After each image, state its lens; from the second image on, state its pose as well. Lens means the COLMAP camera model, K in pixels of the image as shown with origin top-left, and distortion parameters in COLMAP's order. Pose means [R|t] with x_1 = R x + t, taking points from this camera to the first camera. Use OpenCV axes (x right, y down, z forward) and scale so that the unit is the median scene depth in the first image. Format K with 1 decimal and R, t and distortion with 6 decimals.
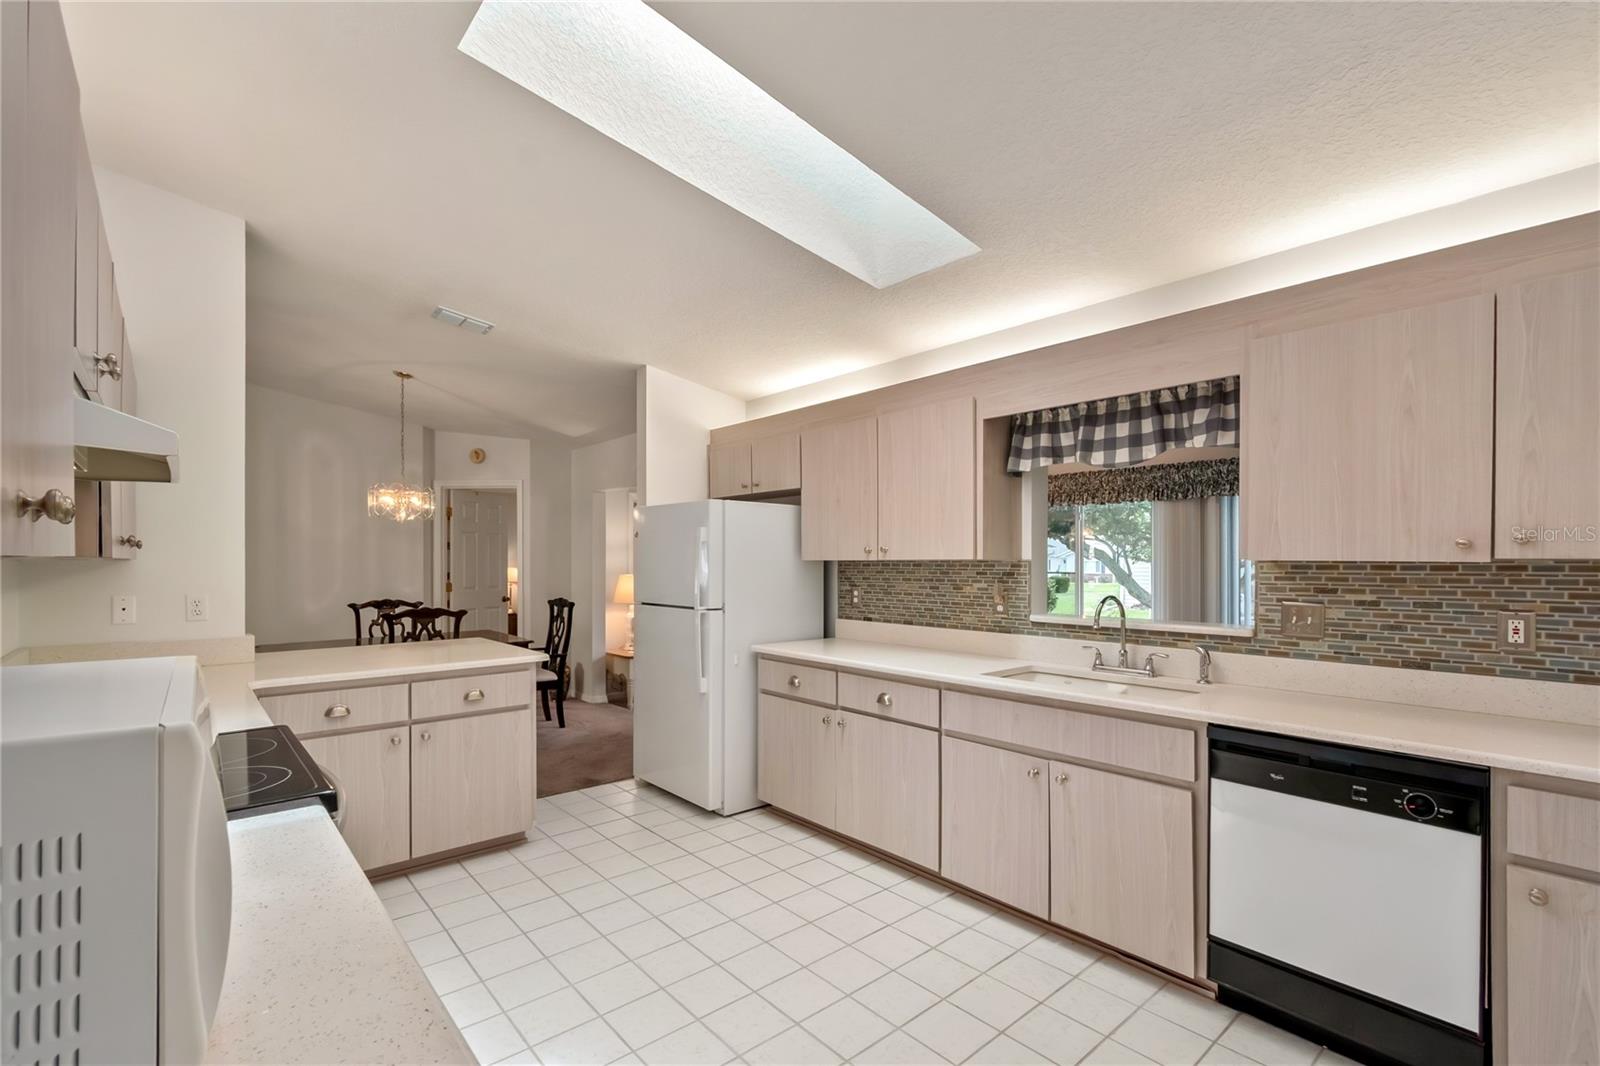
lens RADIAL K [[720.9, 0, 814.7], [0, 720.9, 558.8], [0, 0, 1]] dist [0.001303, 0.001153]
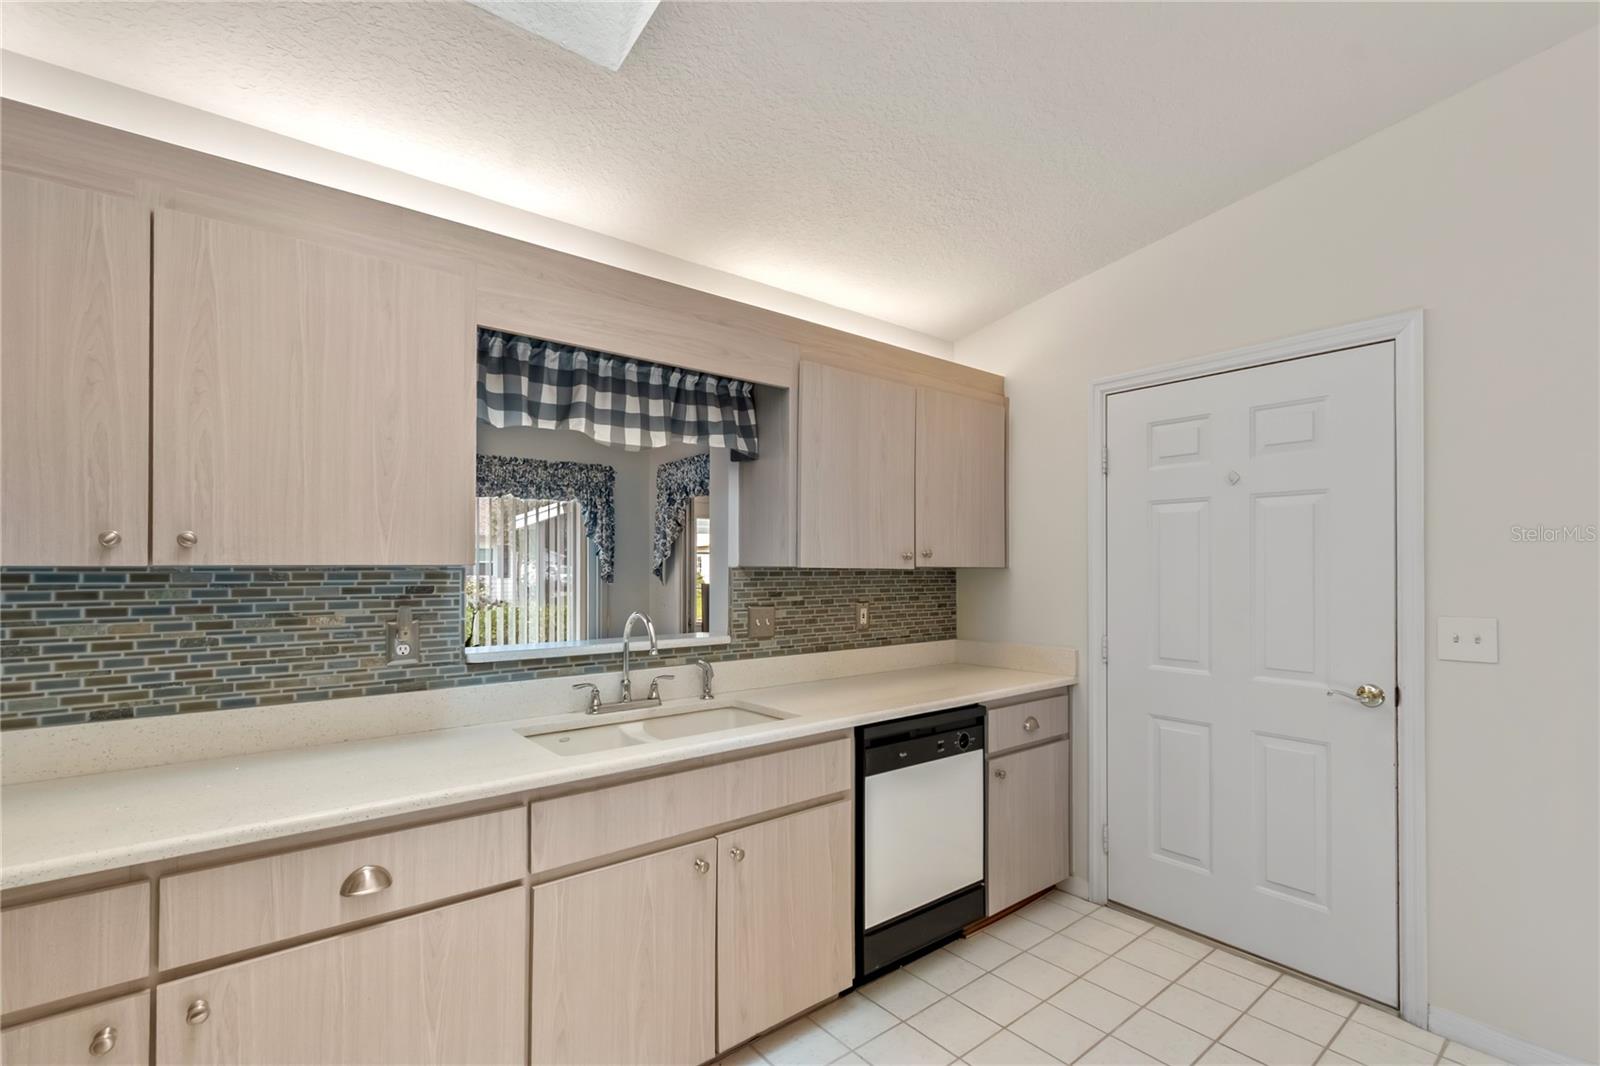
lens RADIAL K [[720.9, 0, 799.7], [0, 720.9, 560.4], [0, 0, 1]] dist [0.001303, 0.001153]
pose [[0.043695, 0.009389, 0.999001, -0.310395], [-0.004703, 0.999947, -0.009192, 0.000617], [-0.999034, -0.004297, 0.043736, 0.660028]]
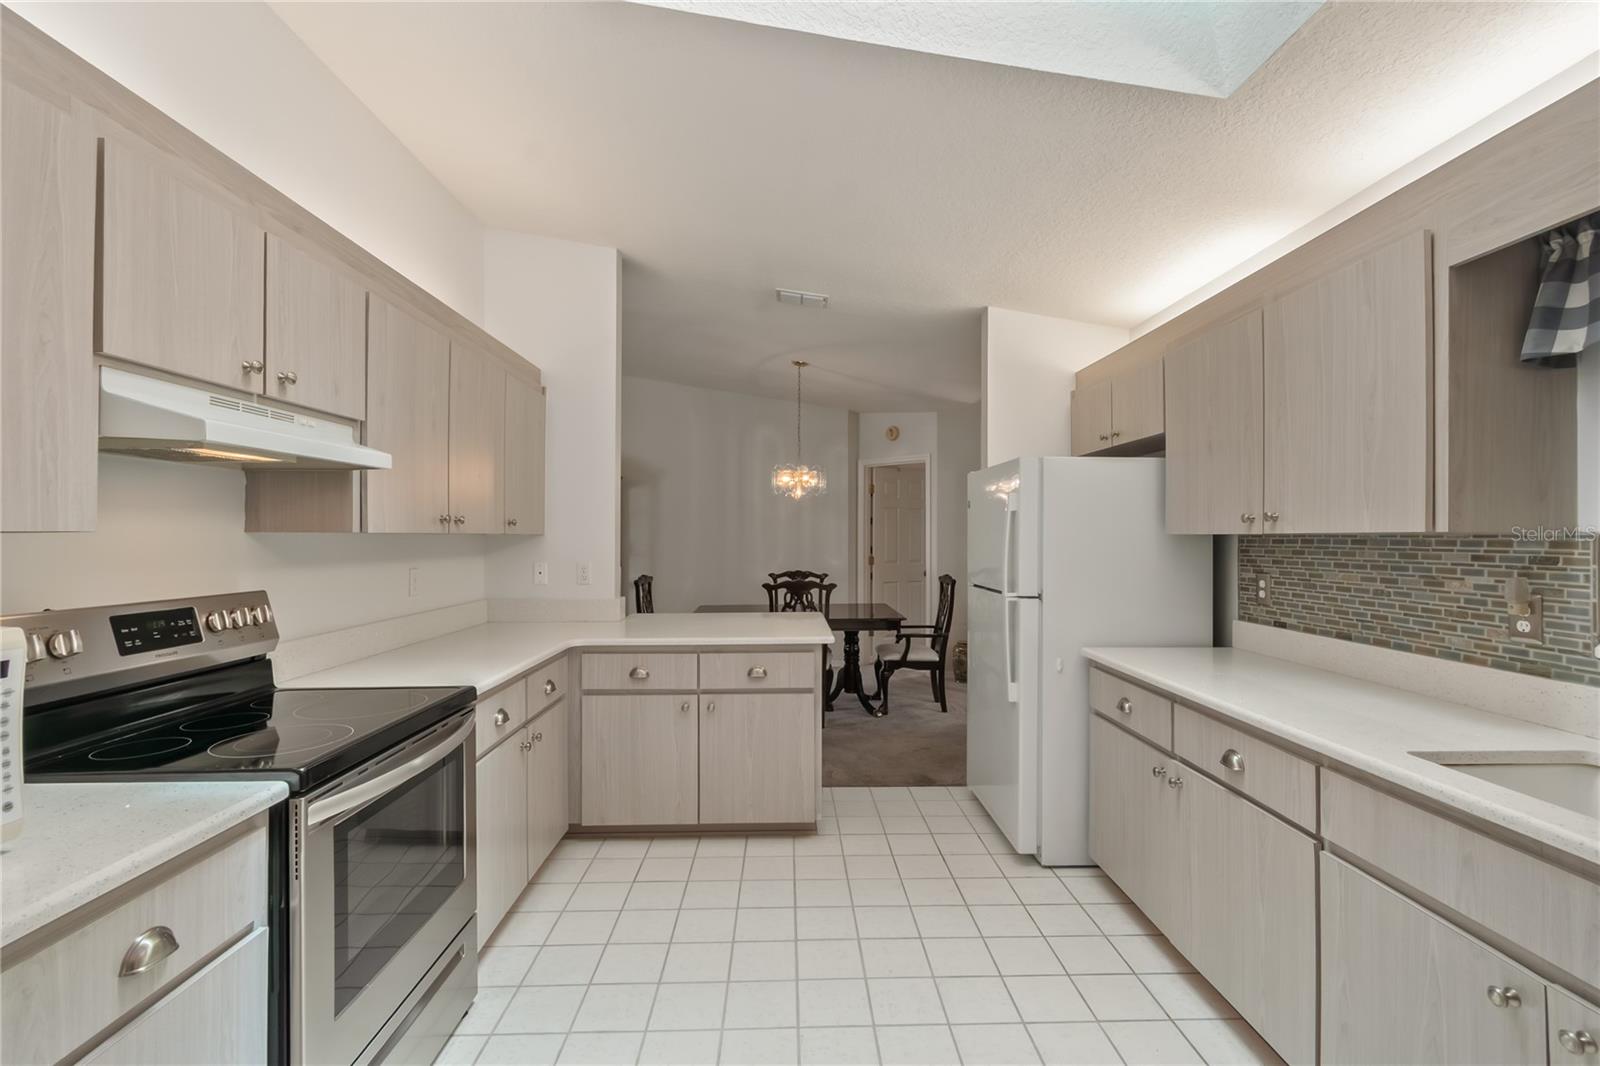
lens RADIAL K [[720.9, 0, 805.1], [0, 720.9, 530.3], [0, 0, 1]] dist [0.001303, 0.001153]
pose [[0.767207, -0.004907, -0.641380, 0.195299], [0.002294, 0.999985, -0.004907, 0.000908], [0.641395, 0.002294, 0.767207, 0.270188]]
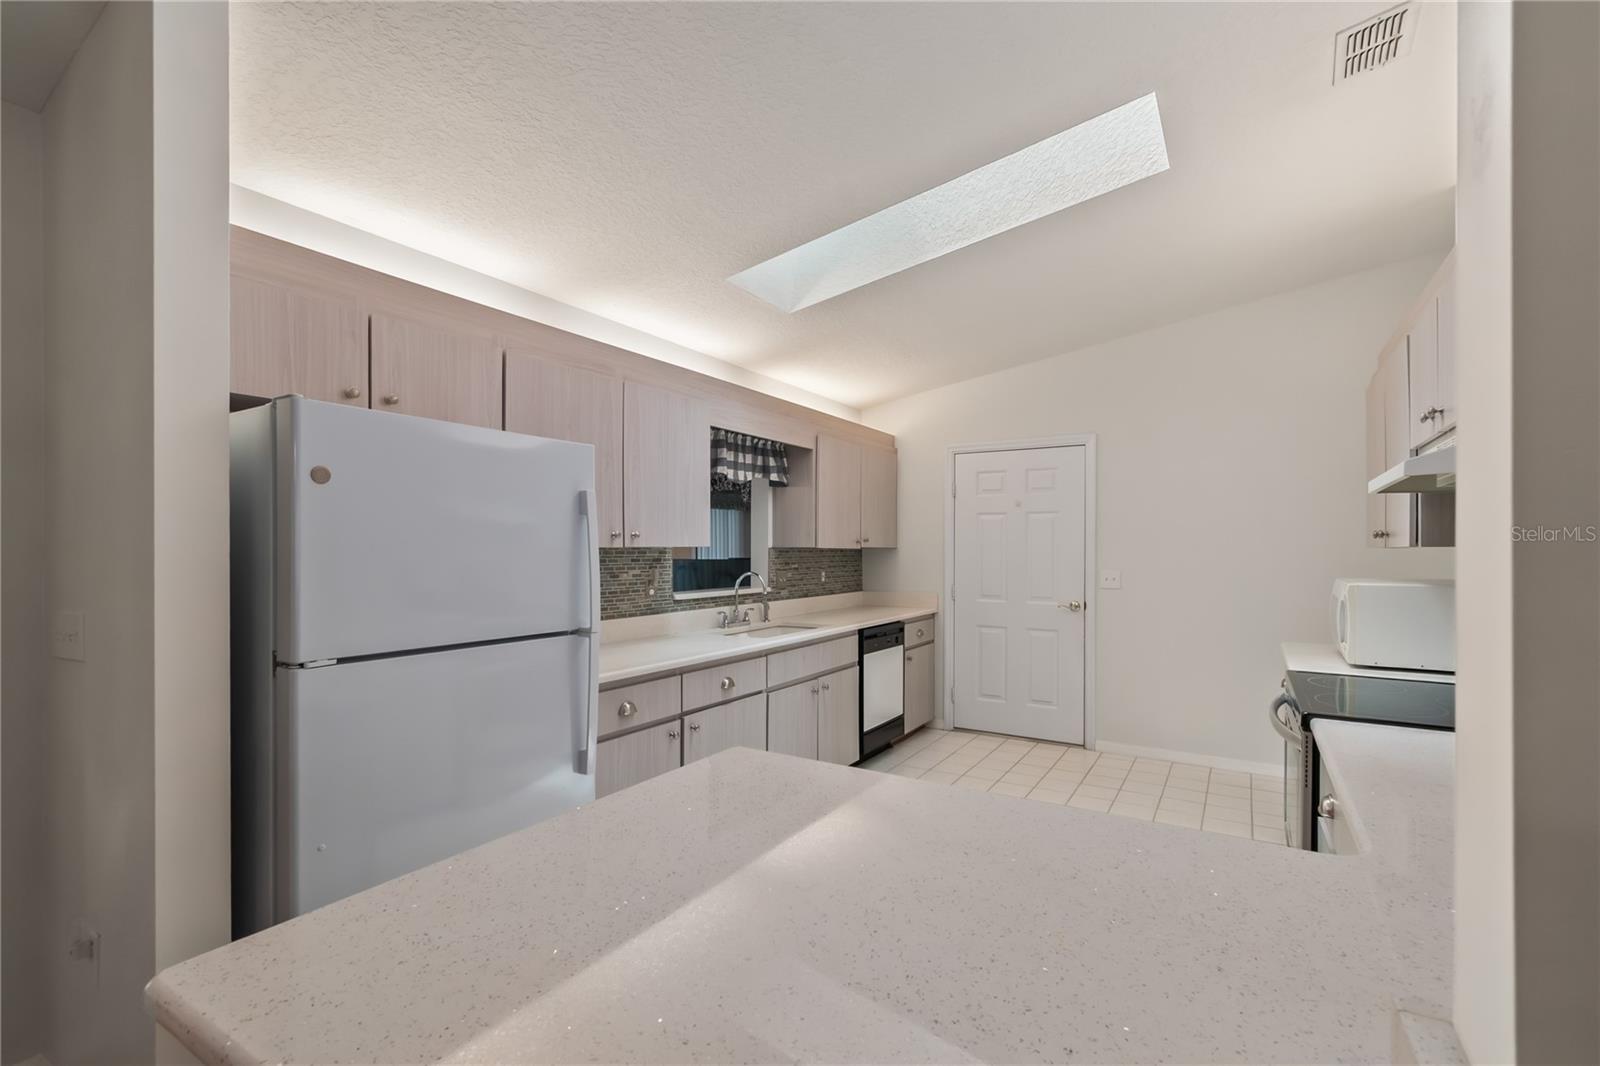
lens RADIAL K [[720.9, 0, 801.8], [0, 720.9, 548.5], [0, 0, 1]] dist [0.001303, 0.001153]
pose [[-0.288187, -0.002253, 0.957572, -0.846547], [-0.005061, 0.999987, 0.000829, 0.001390], [-0.957561, -0.004608, -0.288194, 1.102673]]
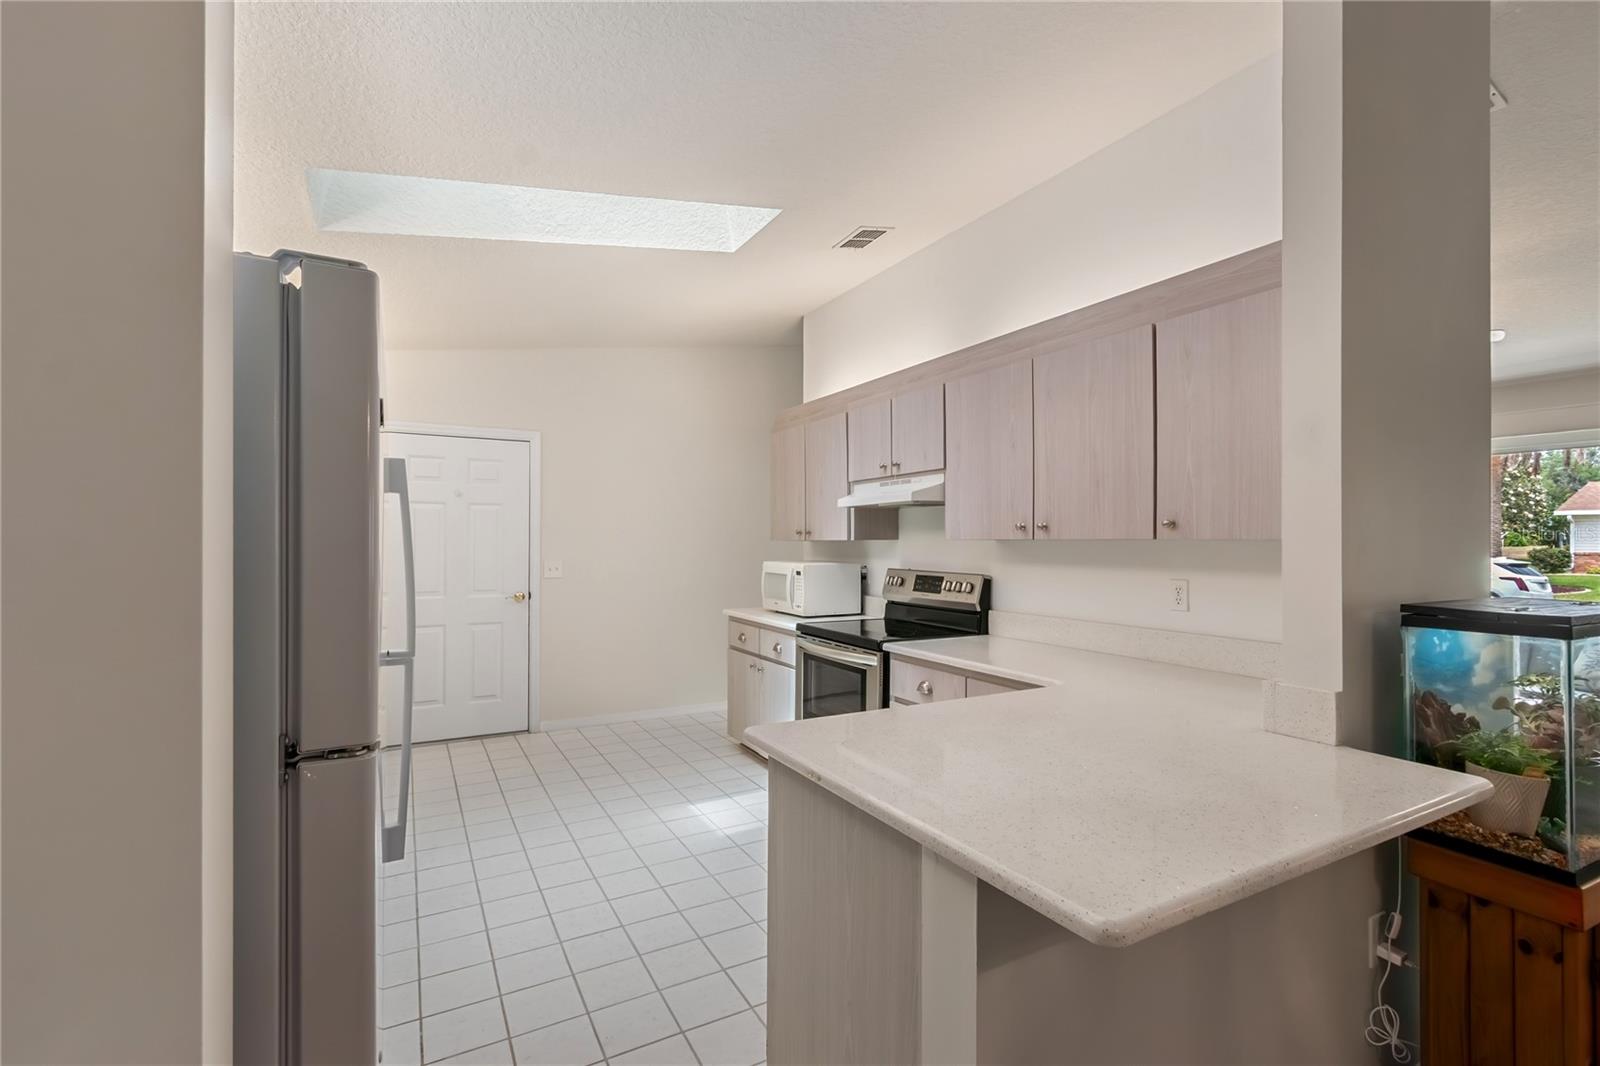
lens RADIAL K [[720.9, 0, 808.8], [0, 720.9, 538.3], [0, 0, 1]] dist [0.001303, 0.001153]
pose [[-0.977181, -0.000500, 0.212407, -0.522743], [-0.002543, 0.999953, -0.009348, 0.006797], [-0.212392, -0.009675, -0.977137, 1.488411]]
